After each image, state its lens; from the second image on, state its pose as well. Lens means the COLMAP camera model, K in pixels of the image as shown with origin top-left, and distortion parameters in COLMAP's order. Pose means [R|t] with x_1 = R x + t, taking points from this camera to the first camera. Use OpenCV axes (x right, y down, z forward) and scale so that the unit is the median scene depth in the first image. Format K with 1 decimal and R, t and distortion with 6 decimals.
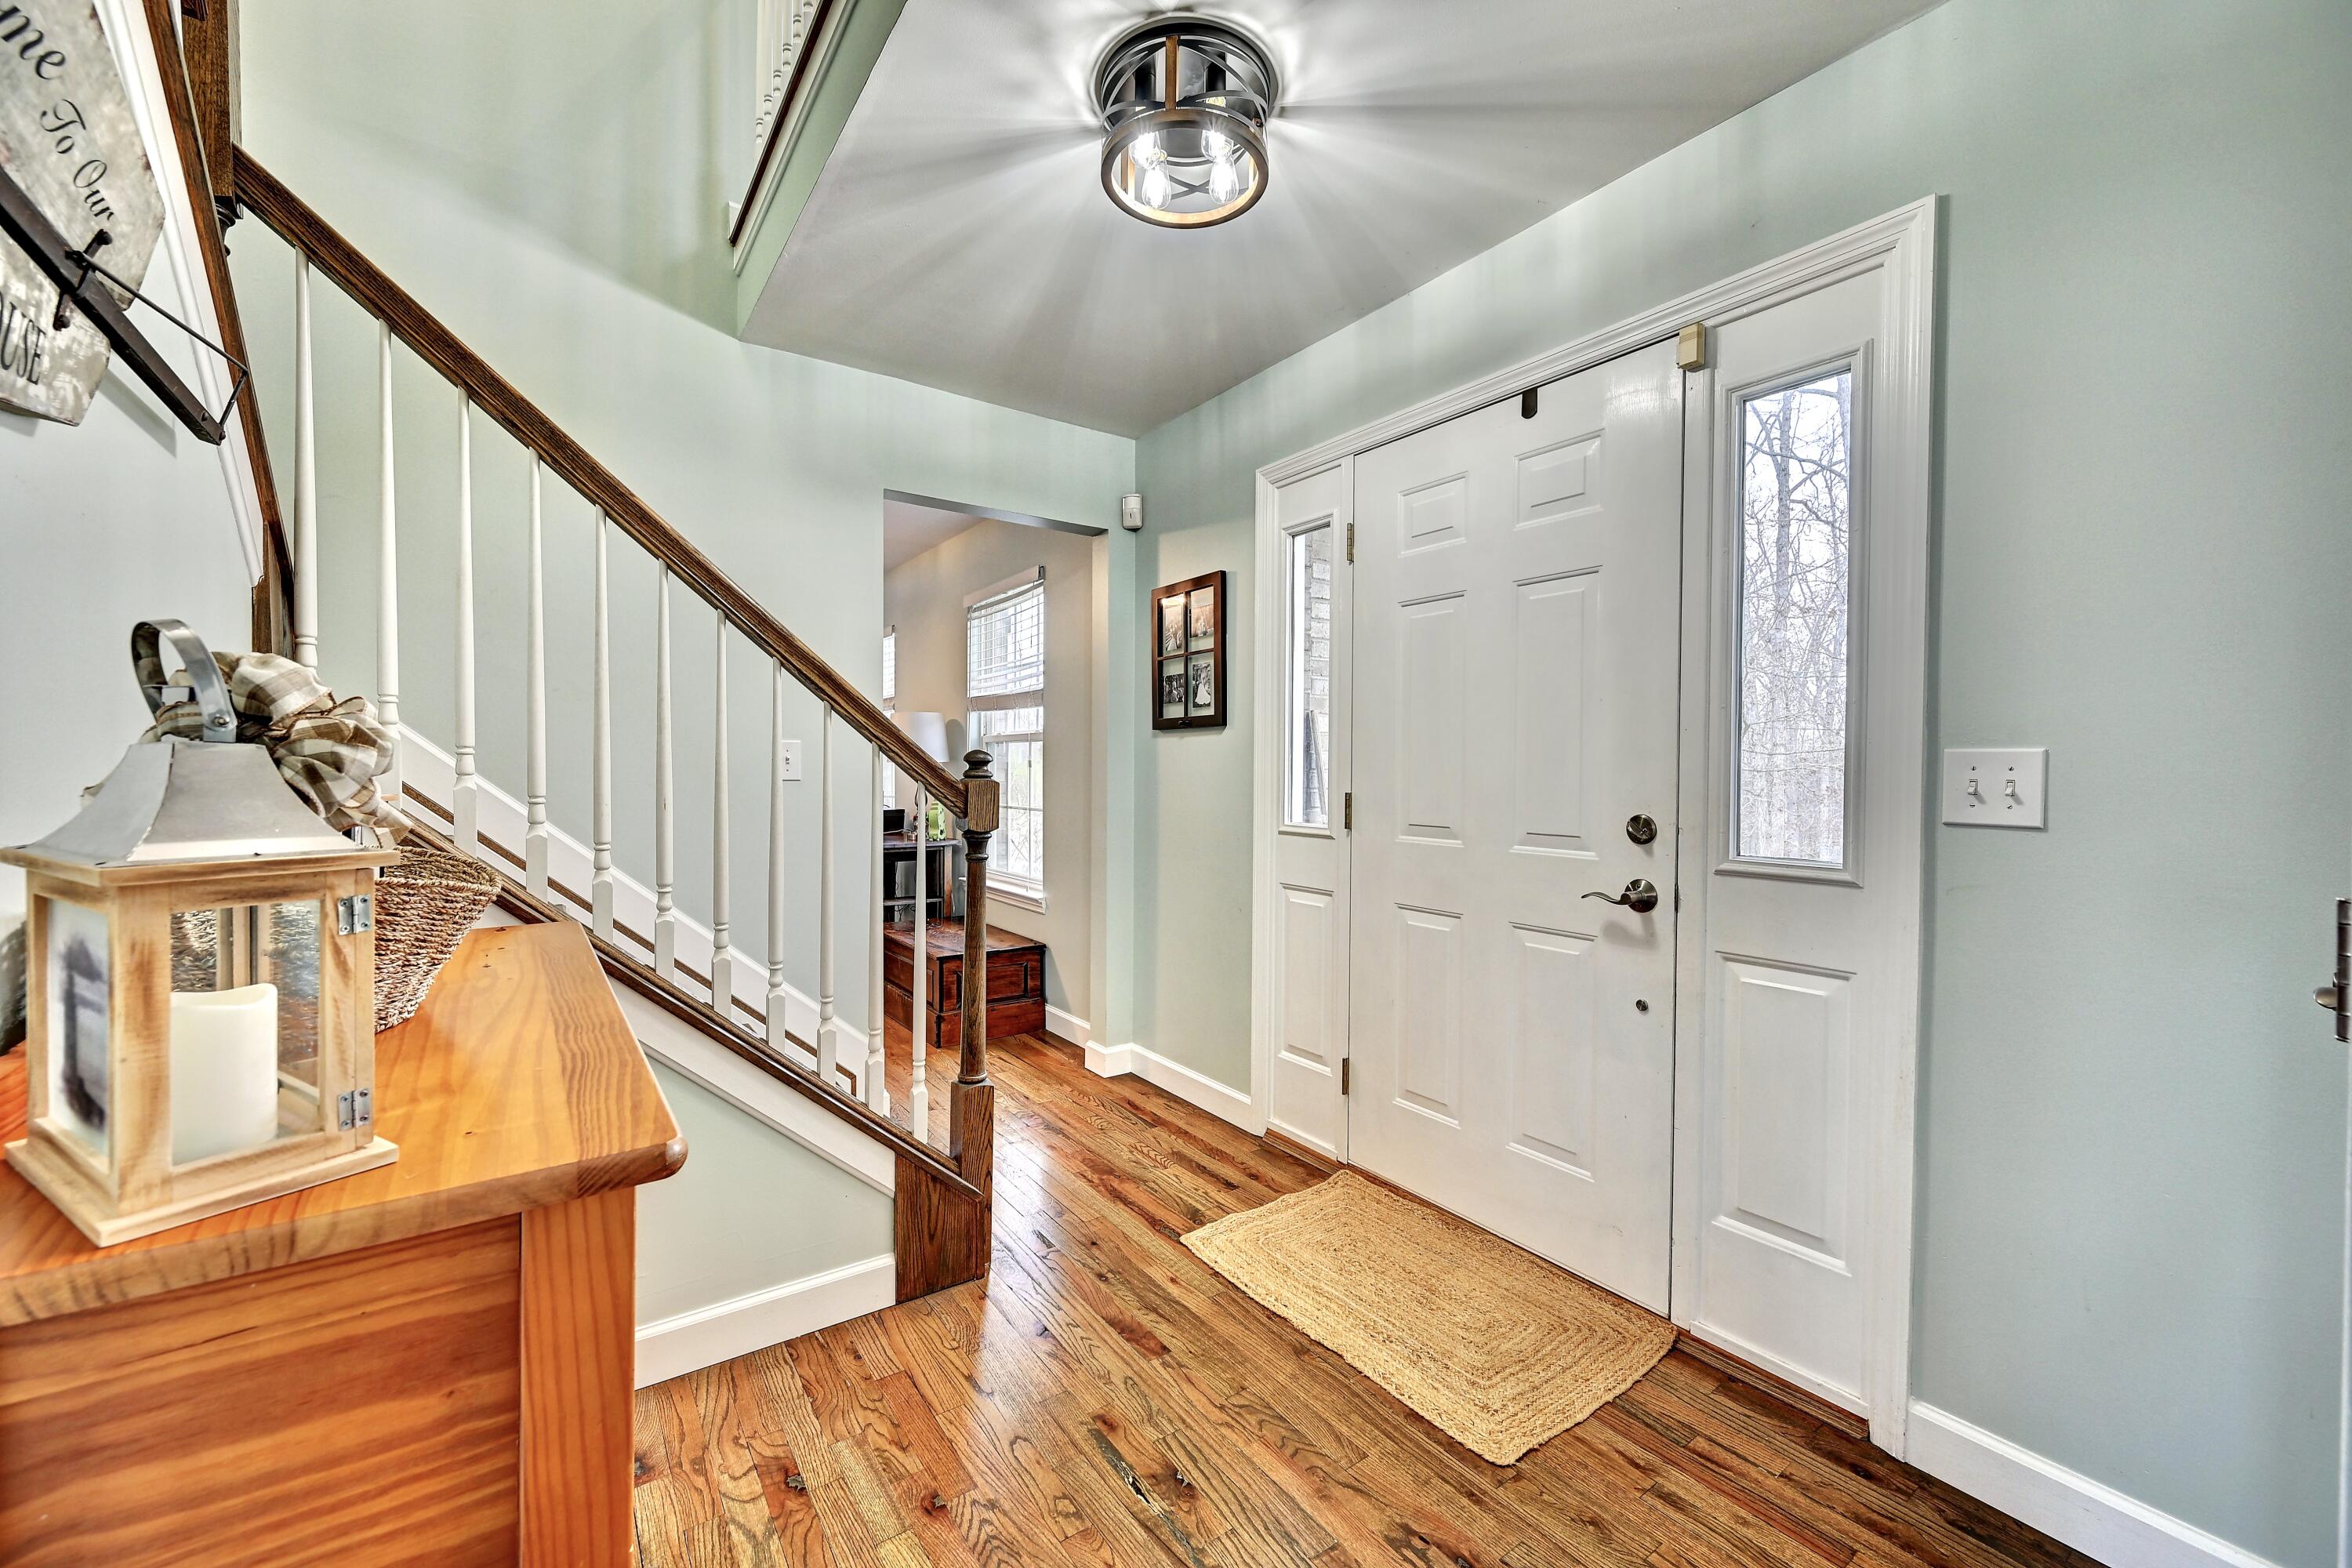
lens RADIAL K [[920.2, 0, 1177.8], [0, 920.2, 780.1], [0, 0, 1]] dist [0.000708, -0.000105]
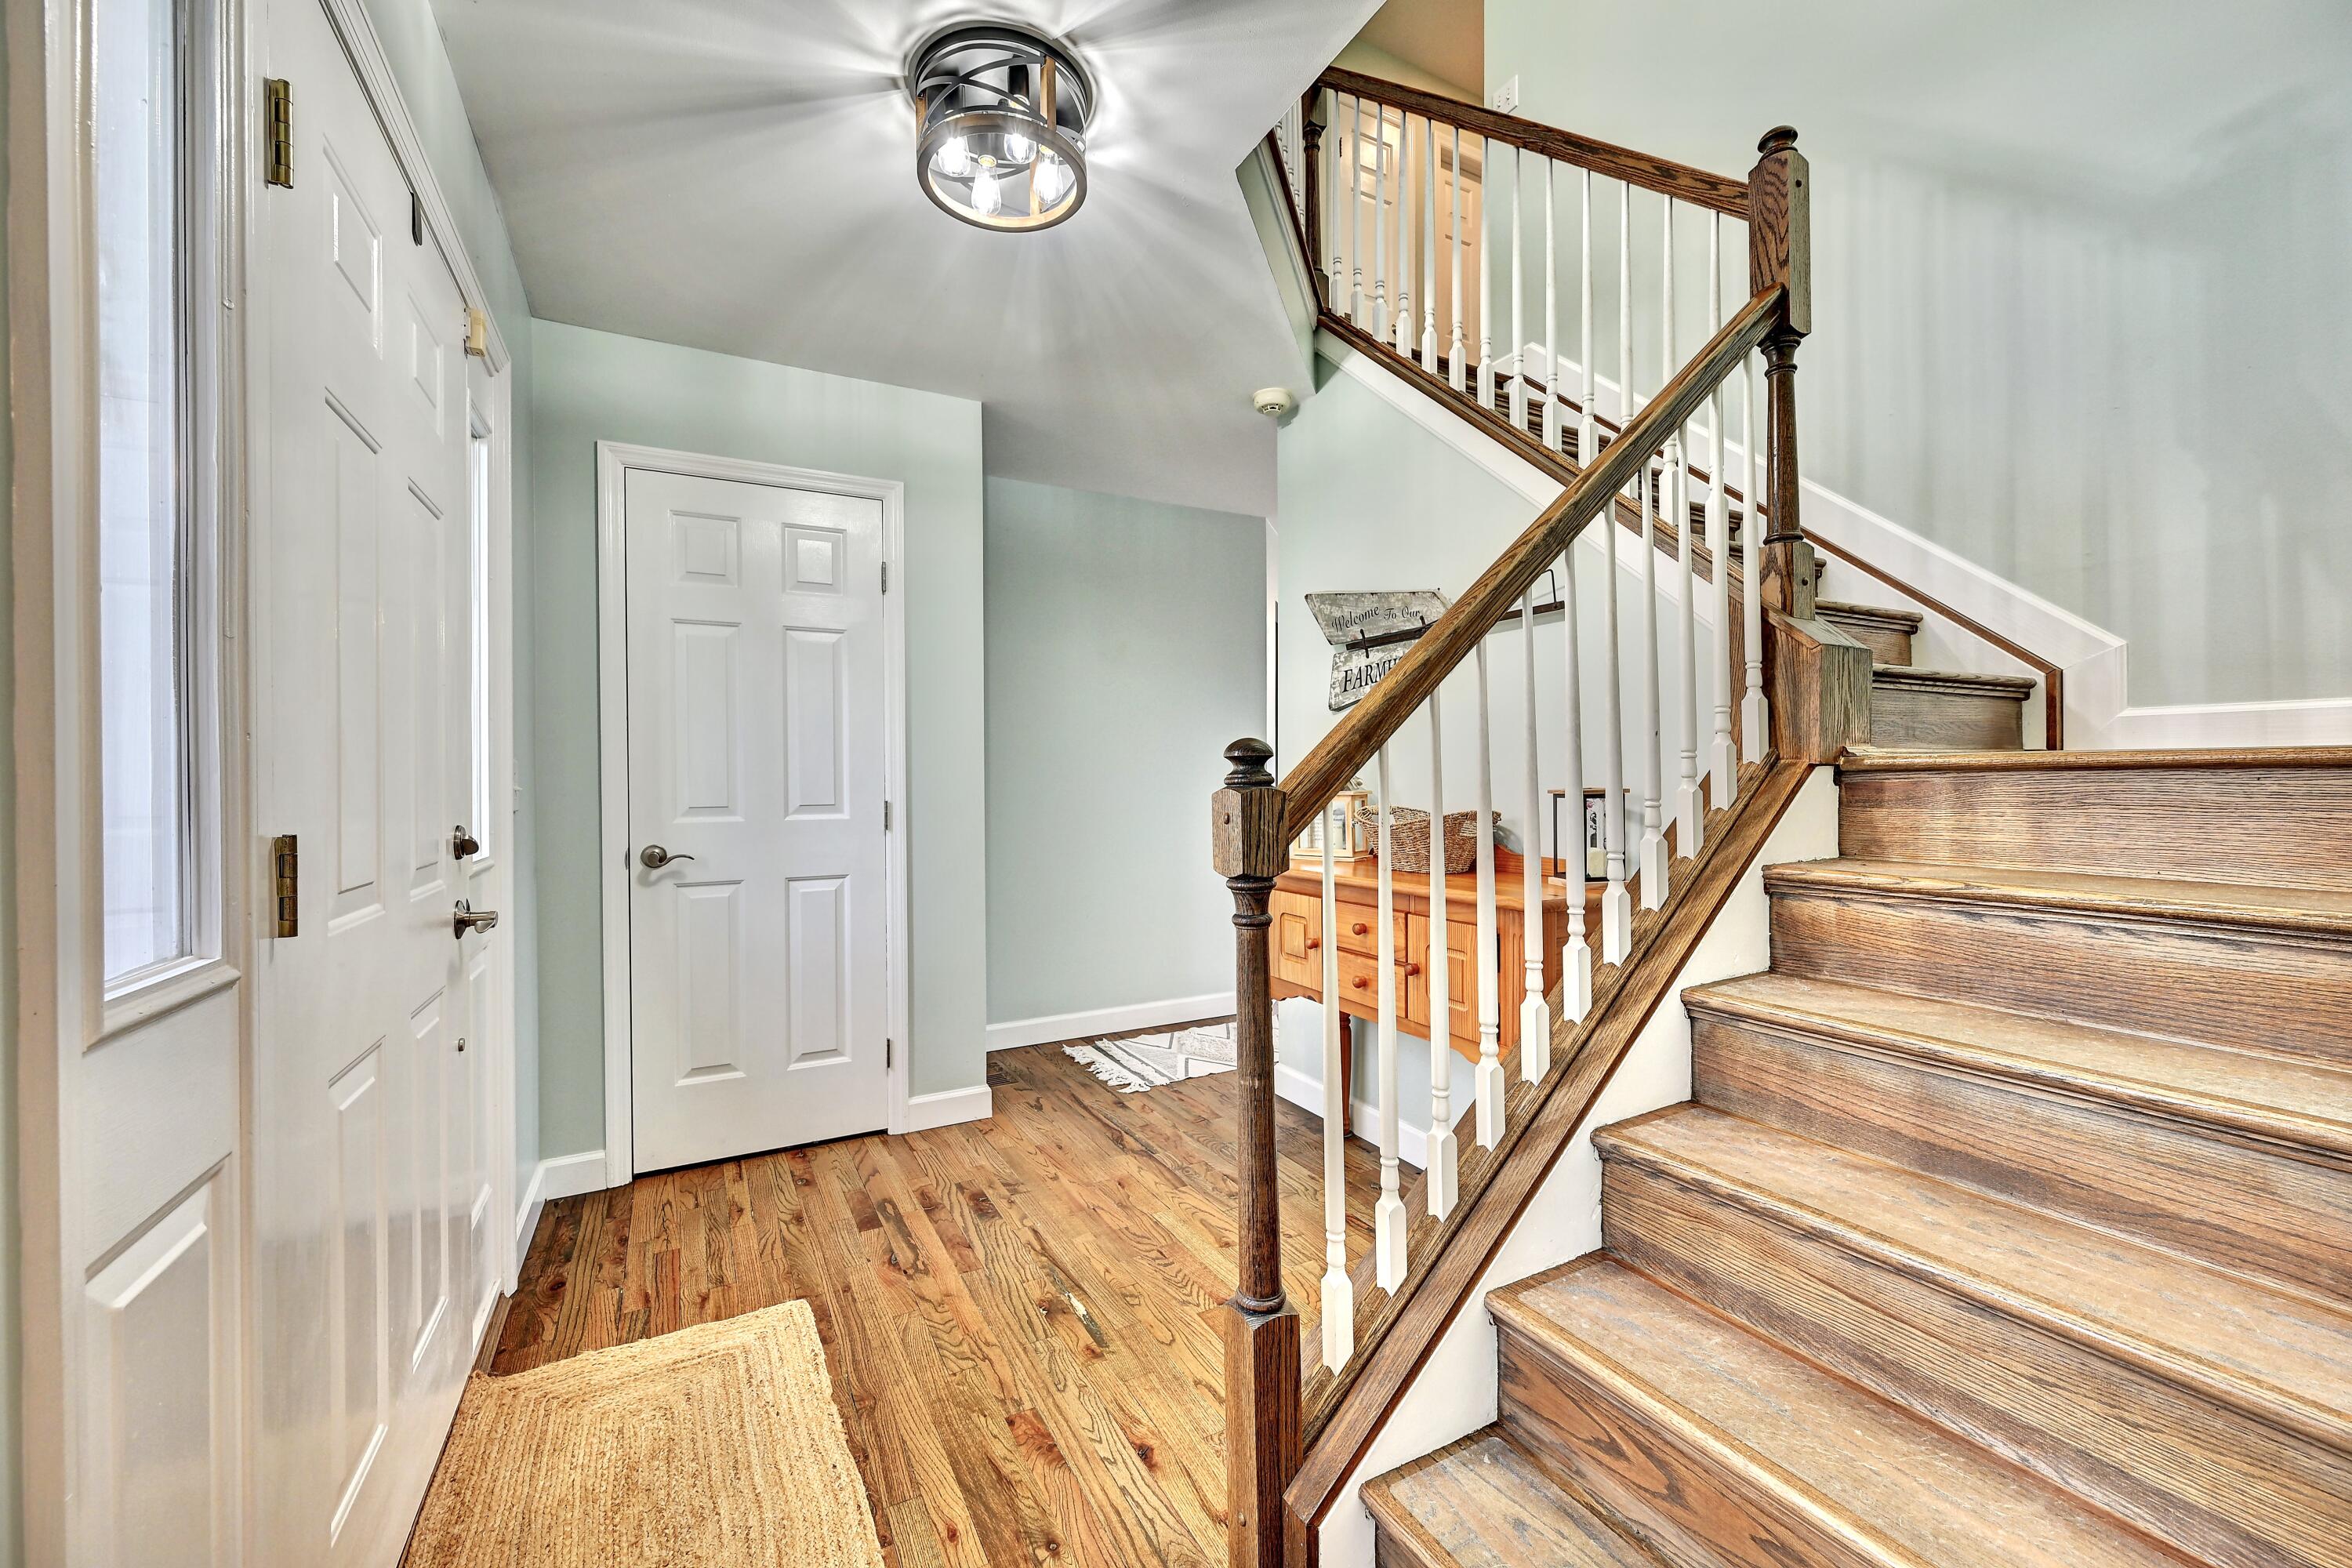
lens RADIAL K [[920.2, 0, 1177.8], [0, 920.2, 780.1], [0, 0, 1]] dist [0.000708, -0.000105]
pose [[-0.992435, 0.000465, 0.122767, -0.304193], [0.002648, 0.999841, 0.017623, -0.022022], [-0.122739, 0.017815, -0.992279, 1.982672]]
